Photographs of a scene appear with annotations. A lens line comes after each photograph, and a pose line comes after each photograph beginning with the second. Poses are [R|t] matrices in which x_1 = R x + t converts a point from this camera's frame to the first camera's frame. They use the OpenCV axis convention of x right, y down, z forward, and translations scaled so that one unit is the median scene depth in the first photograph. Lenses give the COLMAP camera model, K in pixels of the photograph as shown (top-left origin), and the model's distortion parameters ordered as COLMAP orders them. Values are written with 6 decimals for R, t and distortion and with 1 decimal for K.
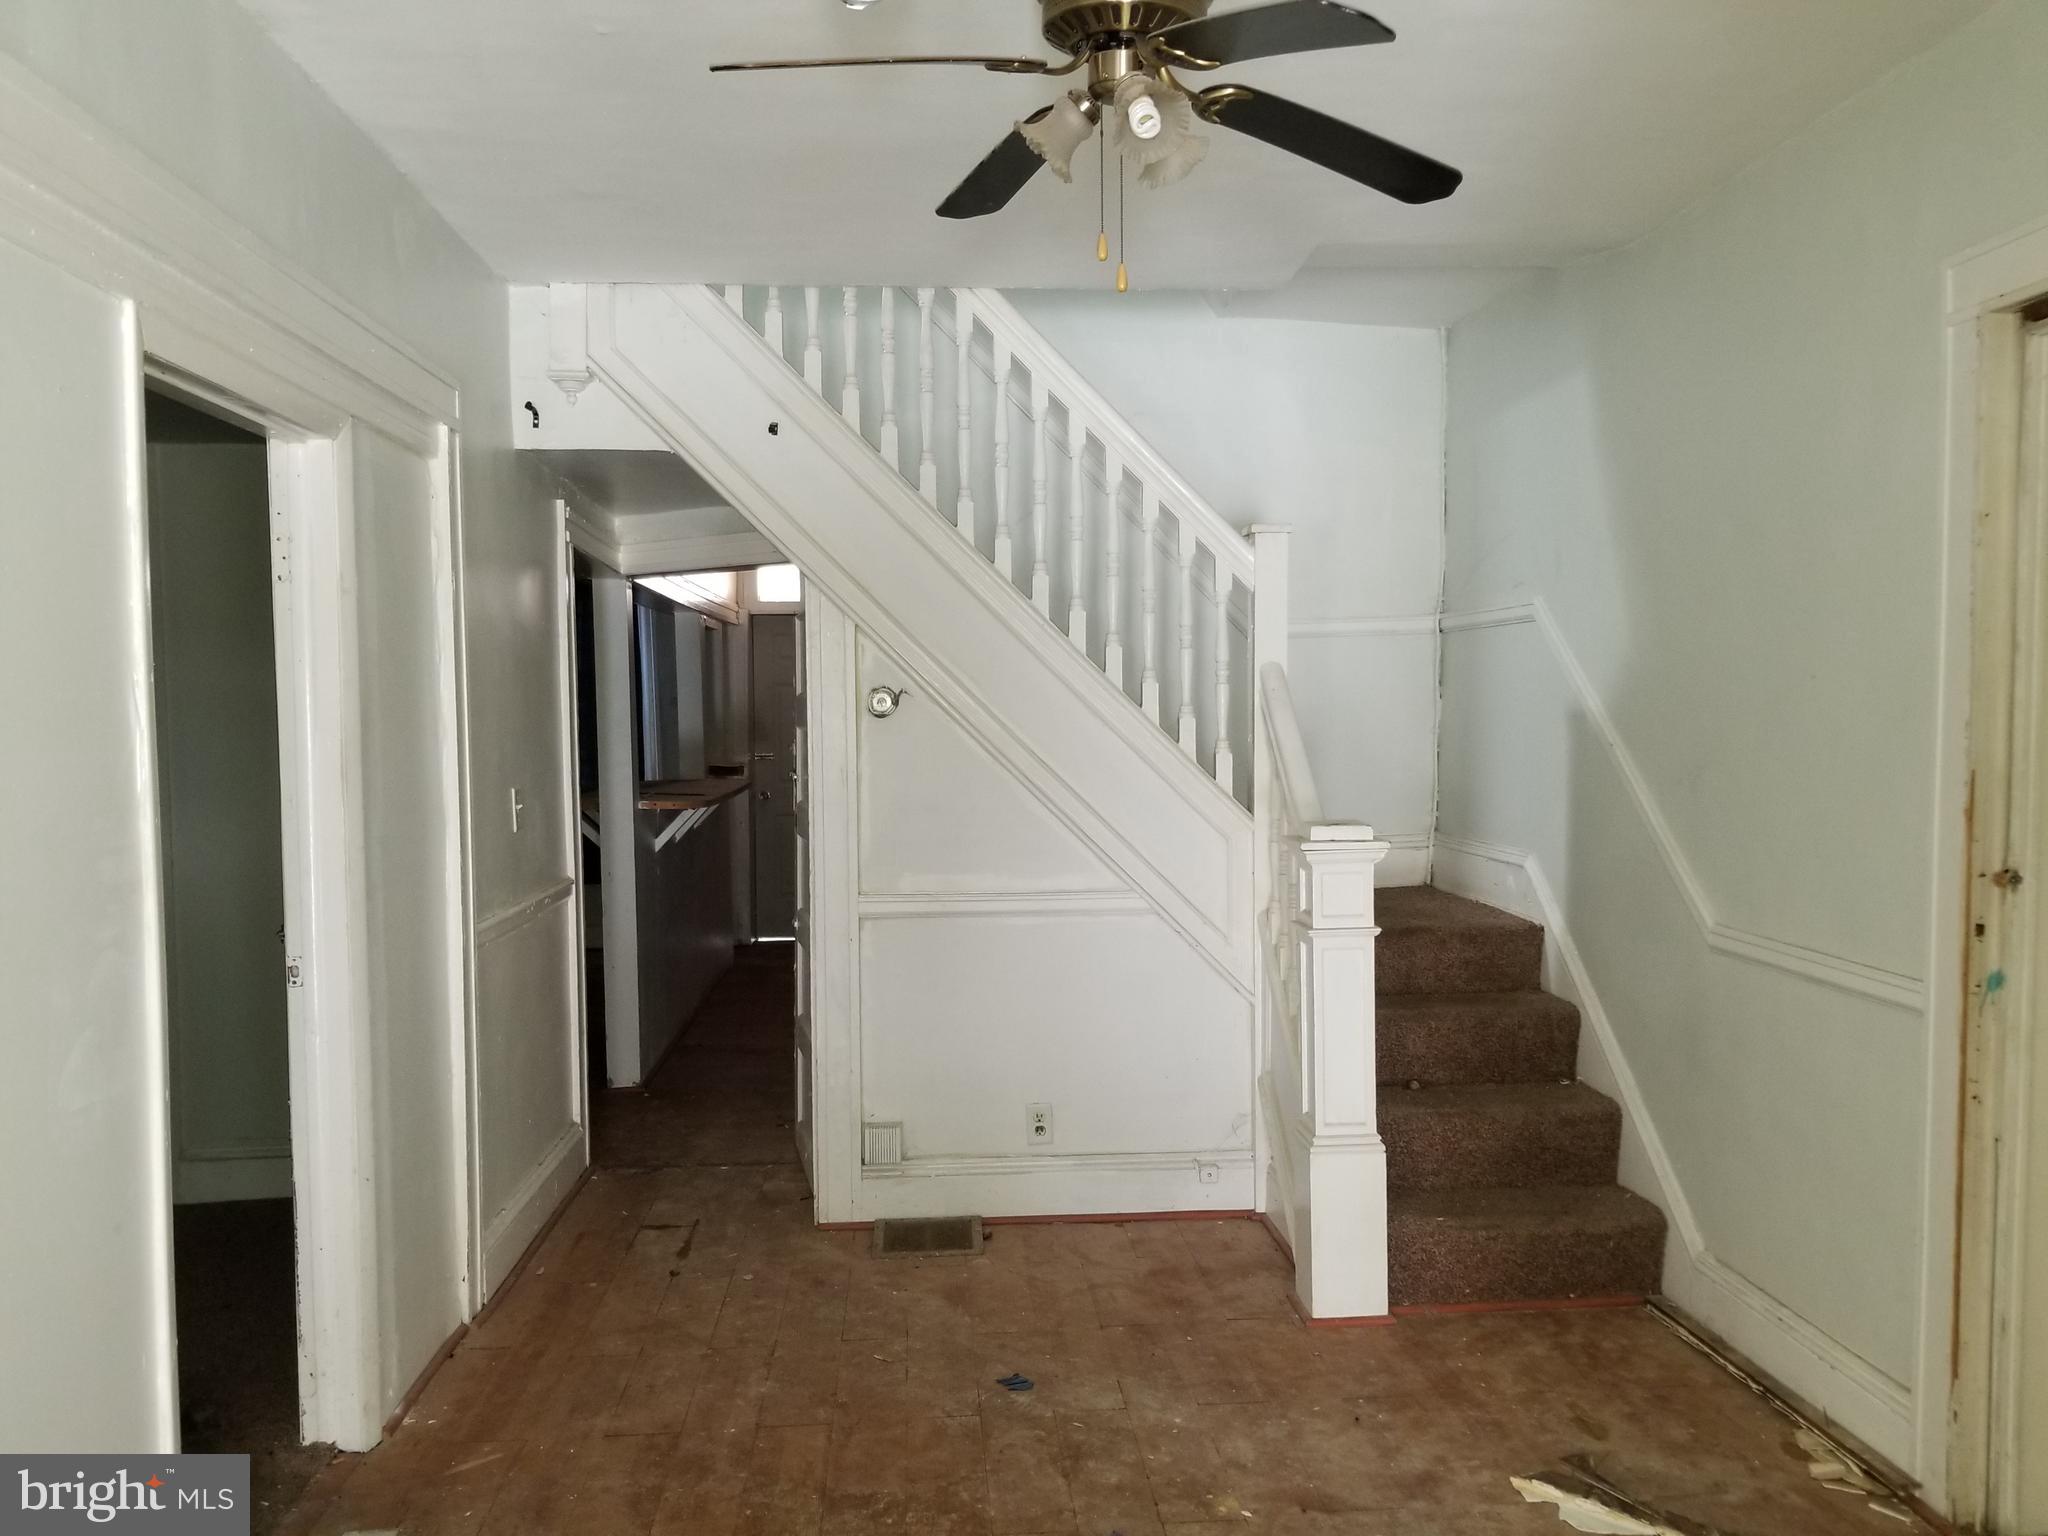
lens RADIAL K [[1568.8, 0, 1072.7], [0, 1568.8, 769.8], [0, 0, 1]] dist [0.075125, -0.111079]
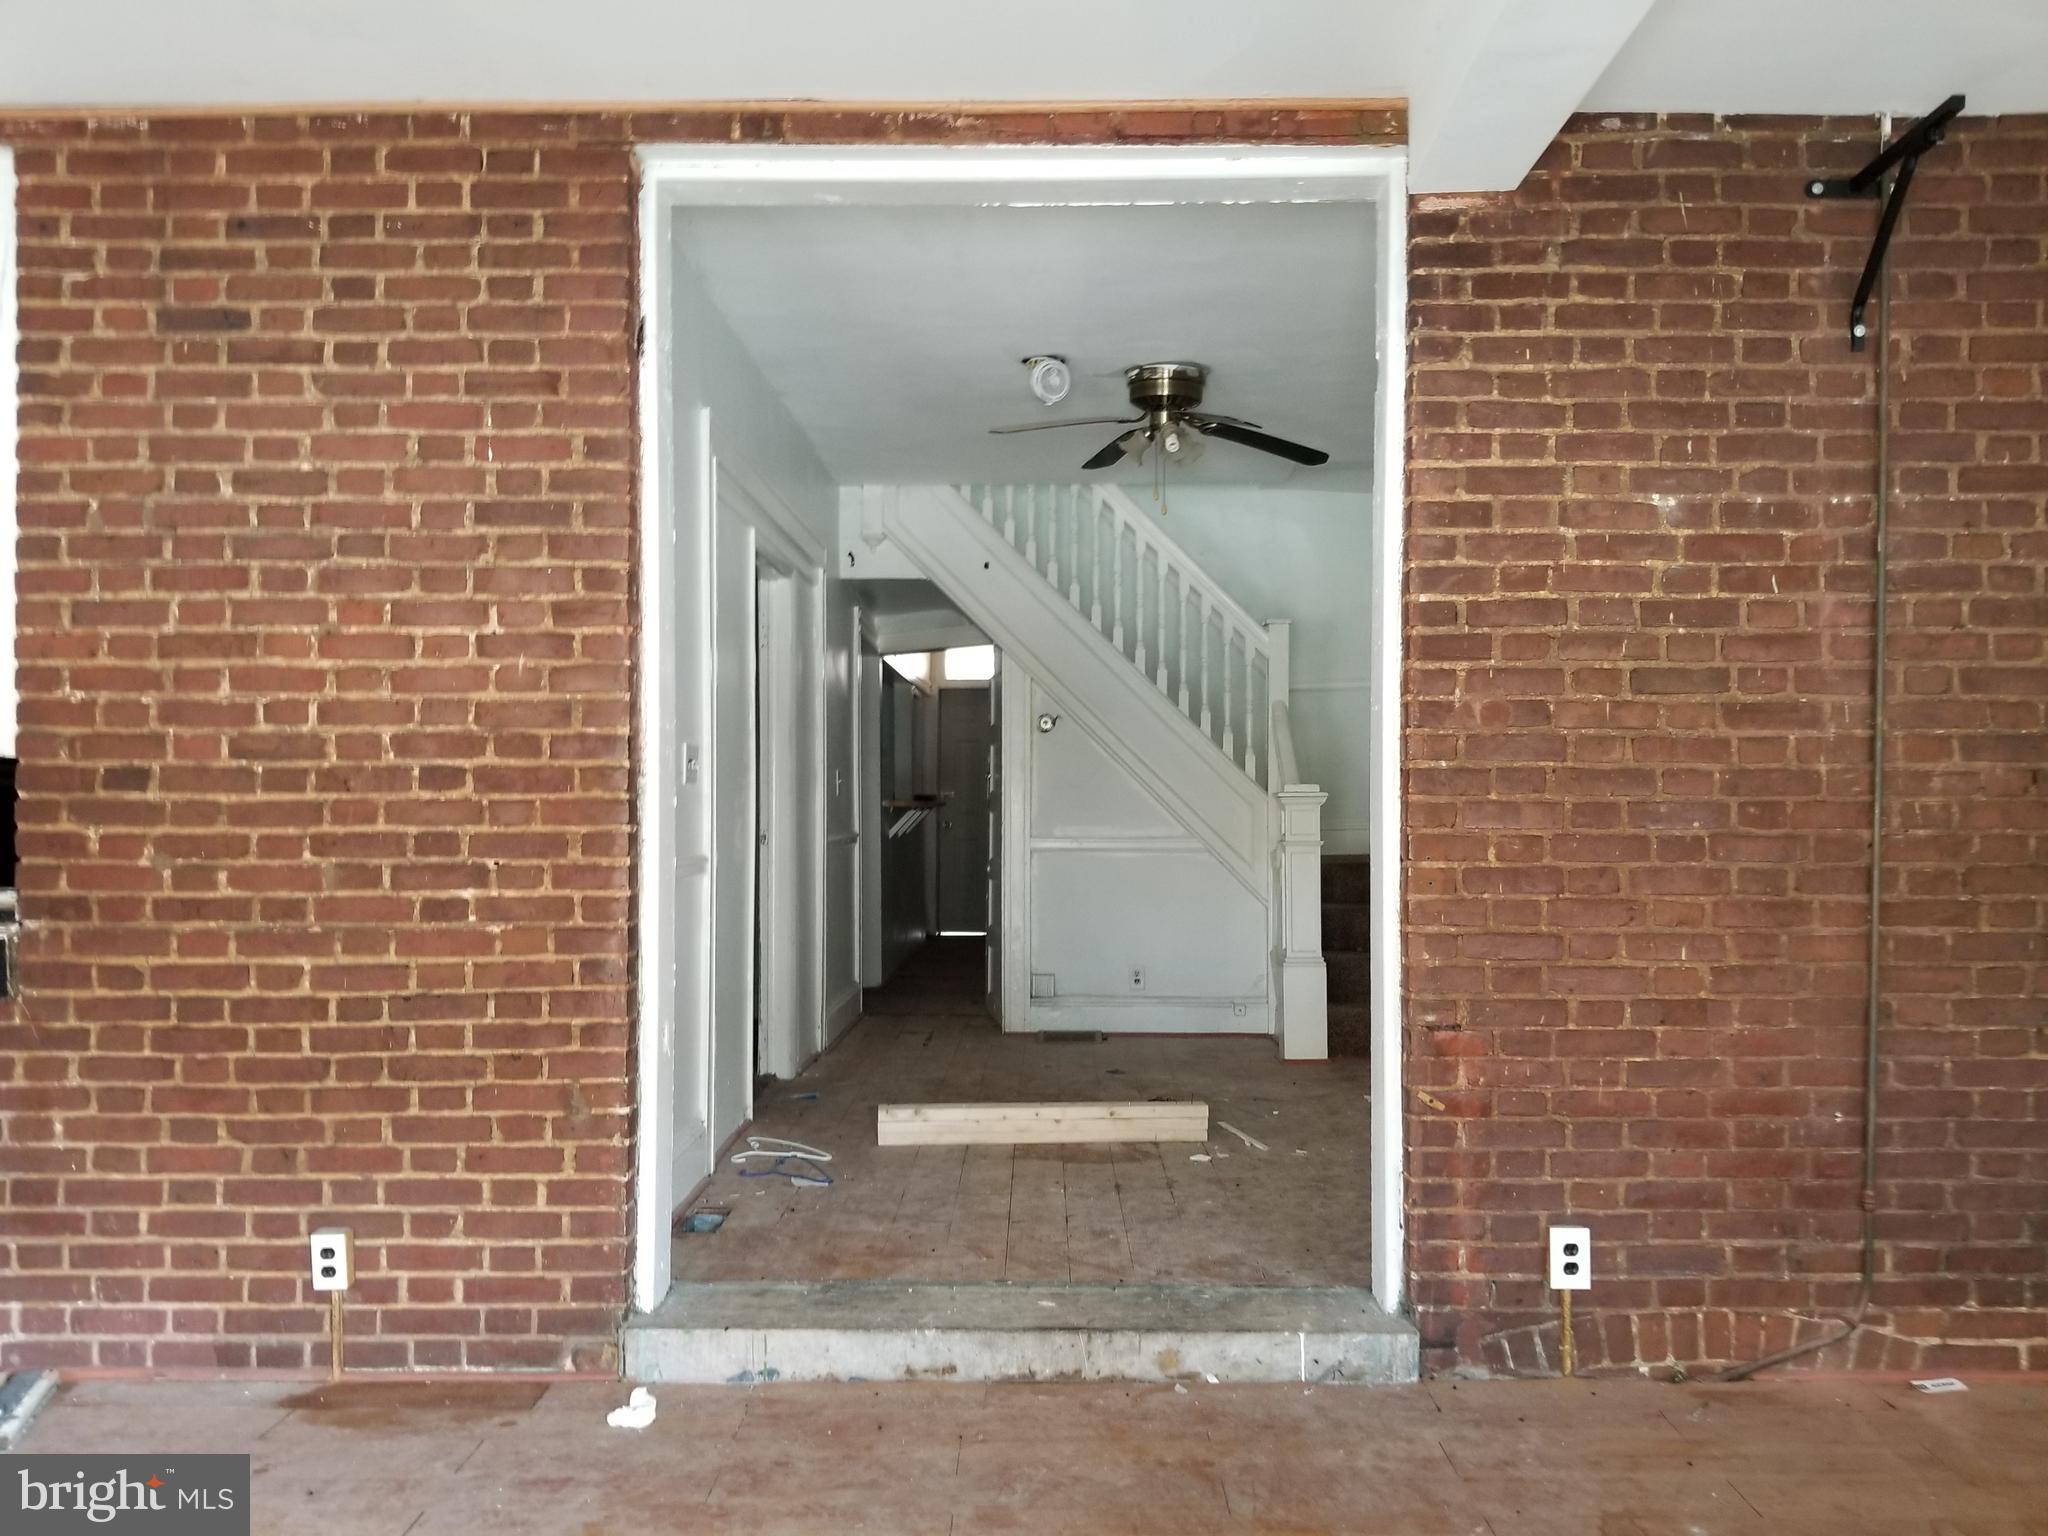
lens RADIAL K [[2622.0, 0, 1065.4], [0, 2622.0, 771.3], [0, 0, 1]] dist [0.153885, -0.427068]
pose [[0.995966, 0.003318, -0.089666, 0.152901], [-0.012429, 0.994784, -0.101242, 0.293801], [0.088862, 0.101949, 0.990813, -1.790814]]
